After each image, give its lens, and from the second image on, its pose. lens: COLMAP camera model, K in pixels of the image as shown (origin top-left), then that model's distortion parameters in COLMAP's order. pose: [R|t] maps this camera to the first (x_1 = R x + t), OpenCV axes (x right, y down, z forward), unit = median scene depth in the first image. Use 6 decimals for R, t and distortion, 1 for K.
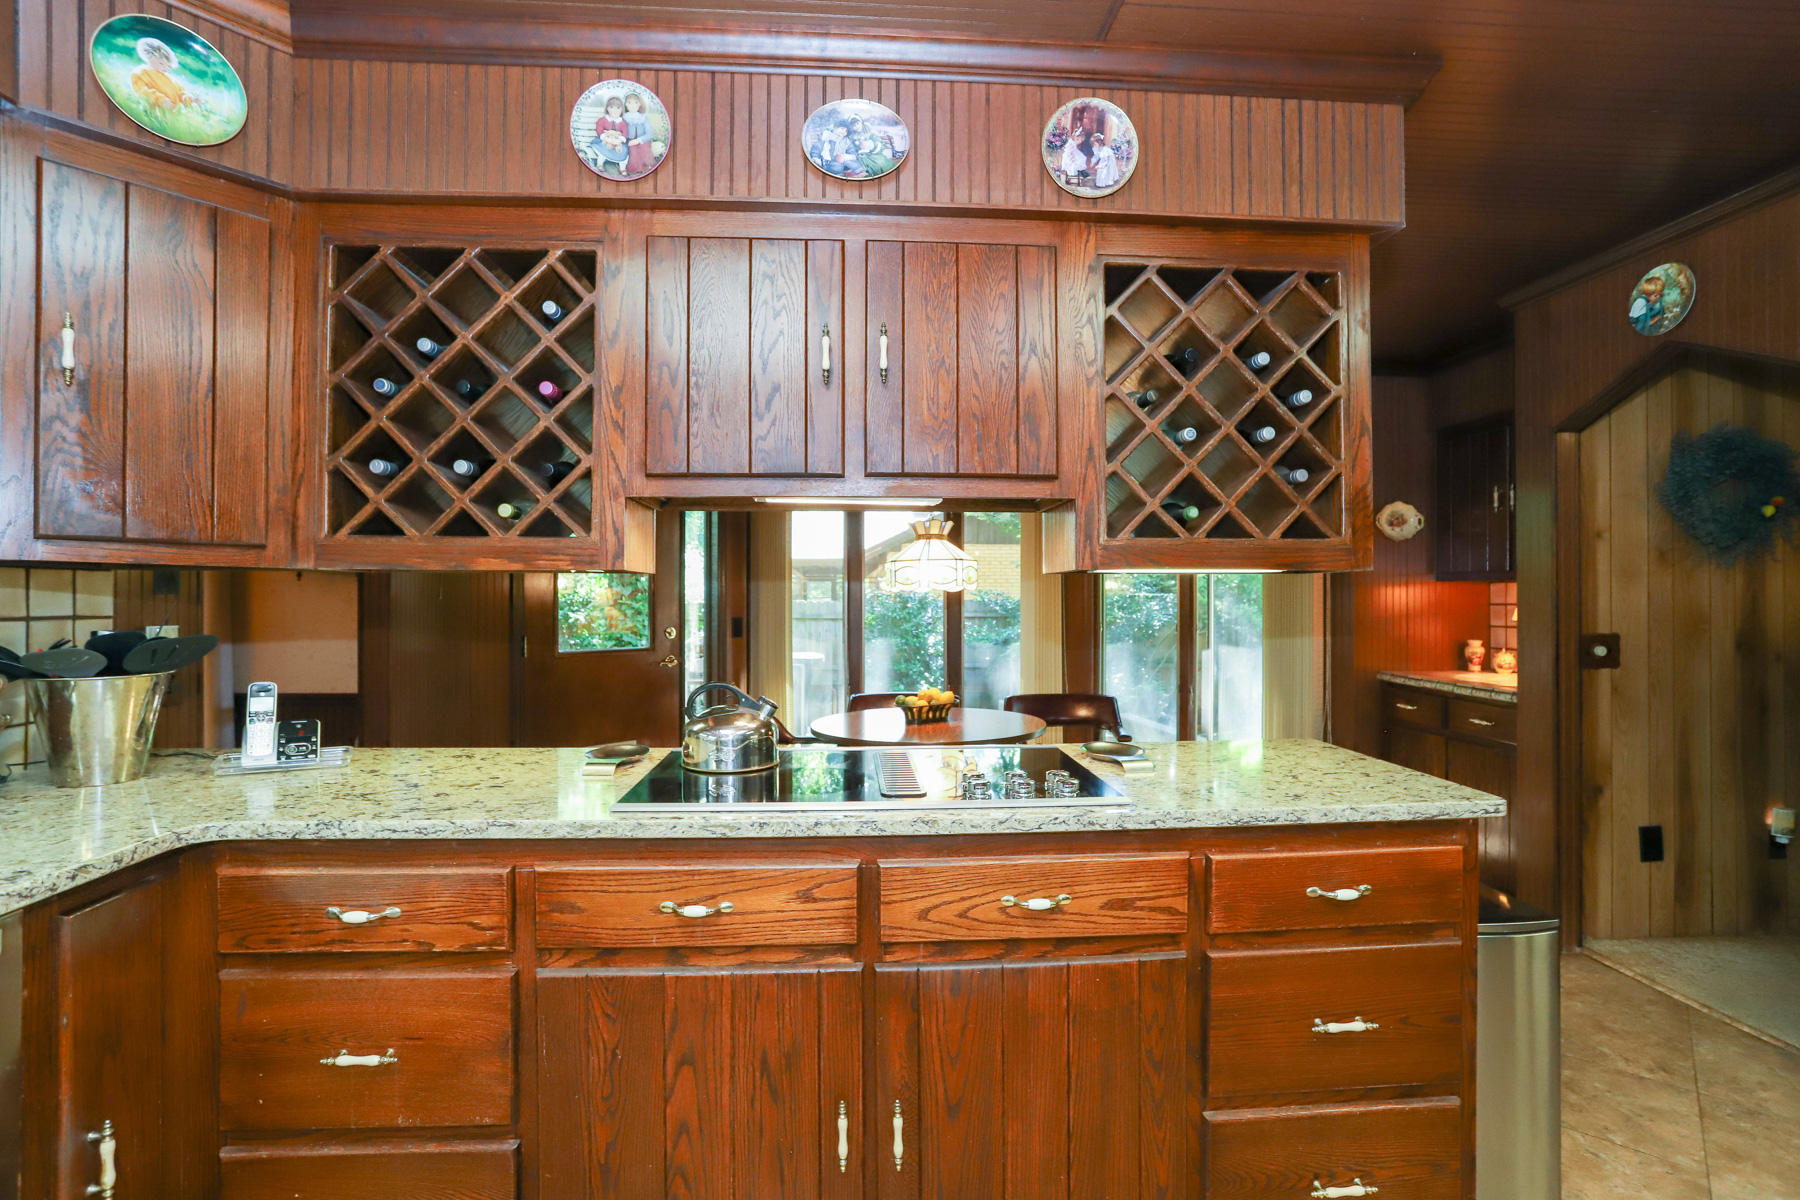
lens RADIAL K [[869.3, 0, 907.9], [0, 869.3, 590.3], [0, 0, 1]] dist [-0.052913, 0.026257]
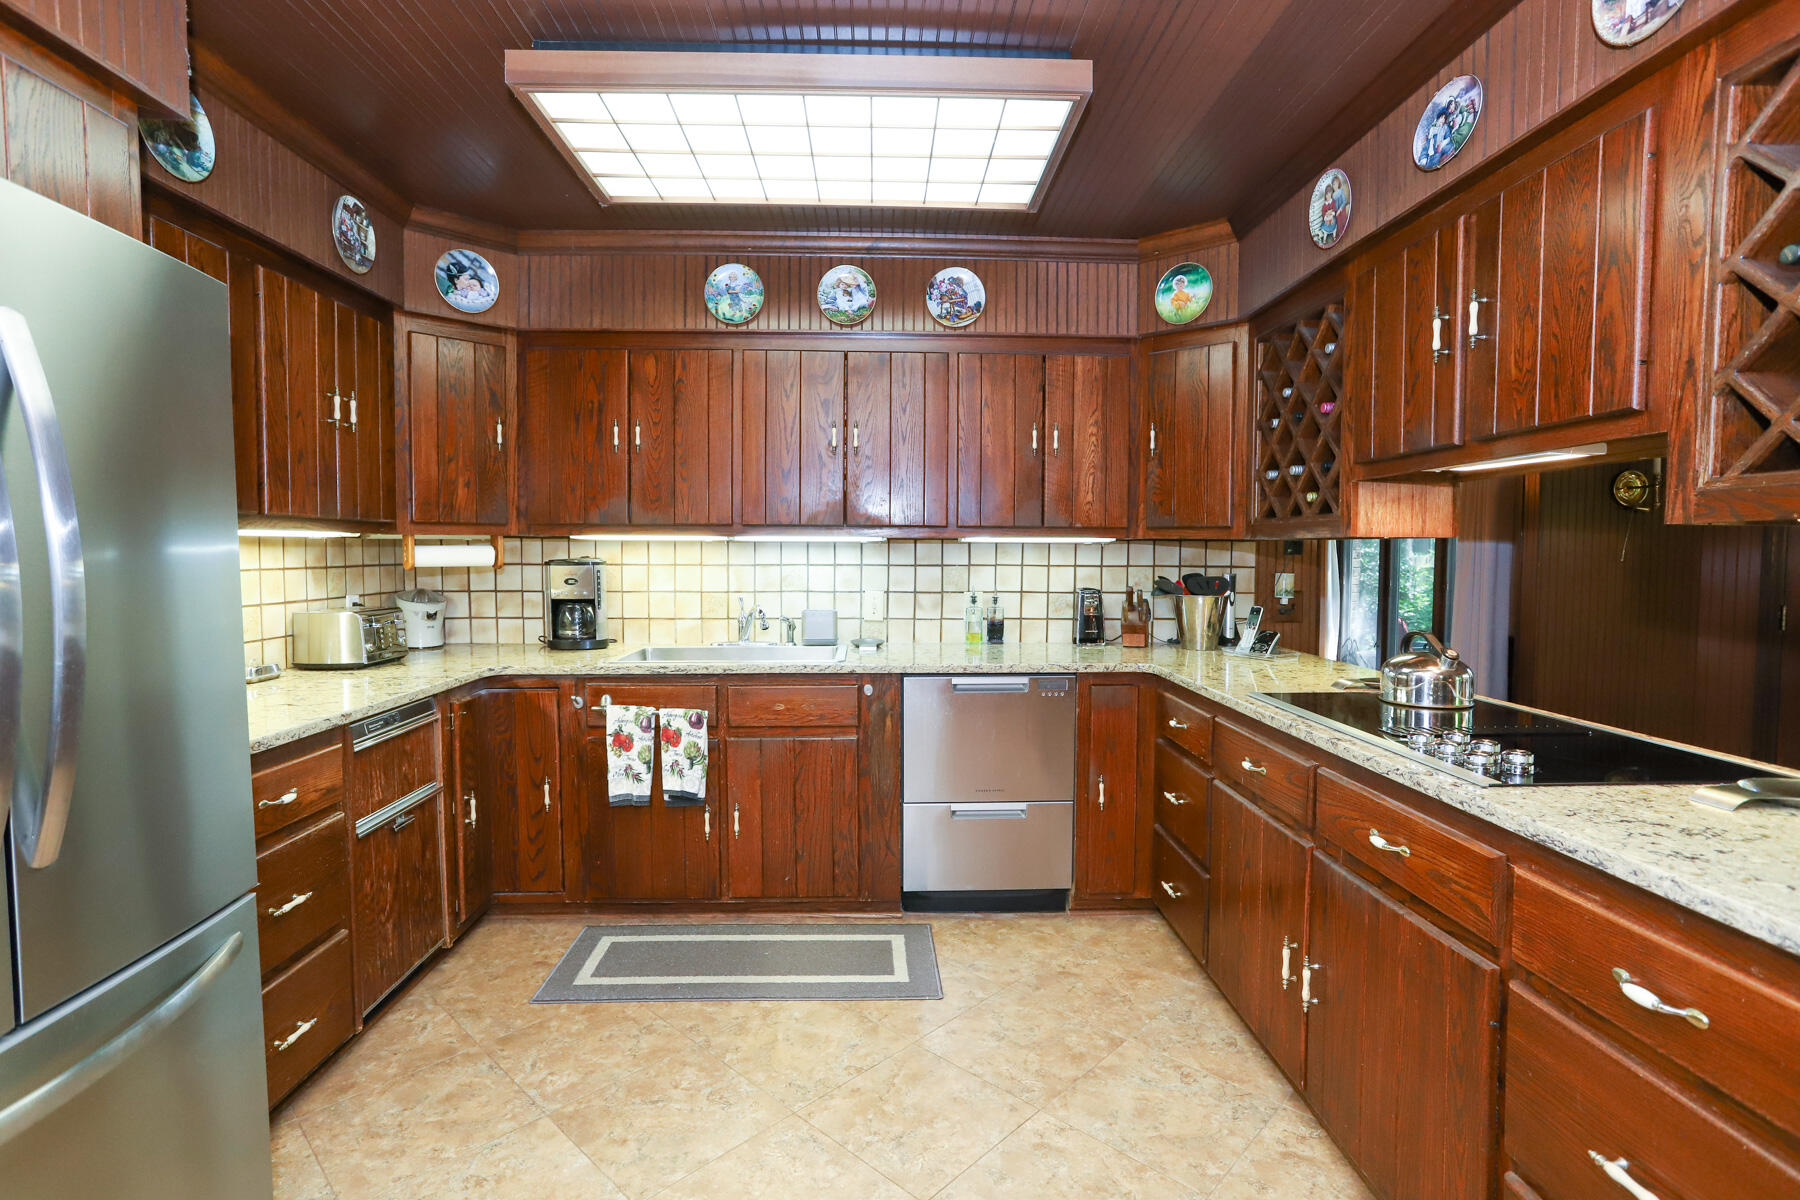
lens RADIAL K [[869.3, 0, 892.9], [0, 869.3, 603.5], [0, 0, 1]] dist [-0.052913, 0.026257]
pose [[-0.054386, 0.058327, -0.996815, 1.043583], [-0.000808, 0.998290, 0.058457, 0.002747], [0.998520, 0.003985, -0.054245, 0.379220]]
